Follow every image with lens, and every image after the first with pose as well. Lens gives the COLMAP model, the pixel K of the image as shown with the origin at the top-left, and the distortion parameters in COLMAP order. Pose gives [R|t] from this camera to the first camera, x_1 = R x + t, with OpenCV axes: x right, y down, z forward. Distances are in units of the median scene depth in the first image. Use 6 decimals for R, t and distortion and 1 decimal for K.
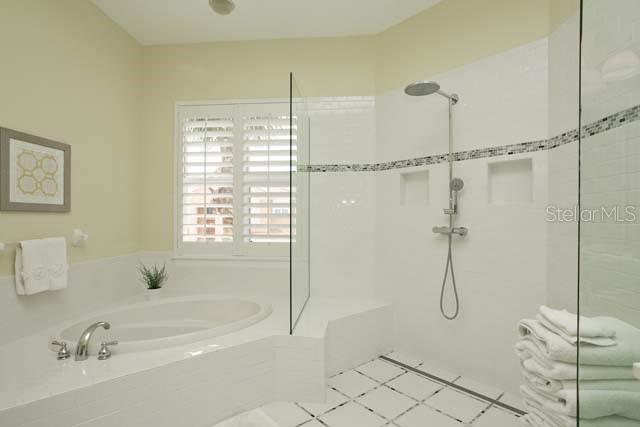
lens RADIAL K [[319.4, 0, 319.7], [0, 319.4, 213.9], [0, 0, 1]] dist [-0.000488, 0.000976]
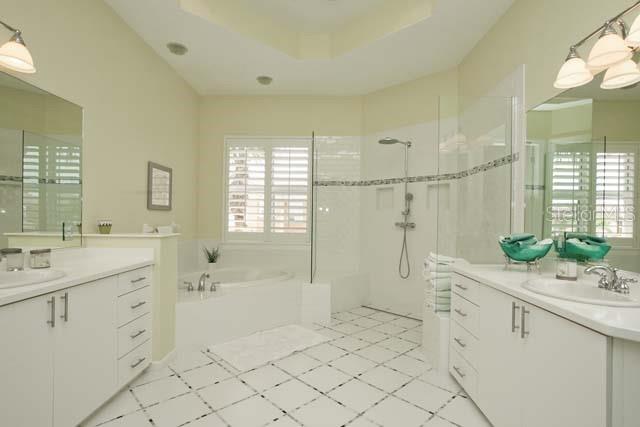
lens RADIAL K [[319.4, 0, 318.1], [0, 319.4, 211.3], [0, 0, 1]] dist [-0.000488, 0.000976]
pose [[0.998547, 0.012712, 0.052358, -0.121775], [-0.012125, 0.999860, -0.011515, 0.007111], [-0.052497, 0.010863, 0.998562, -0.593106]]
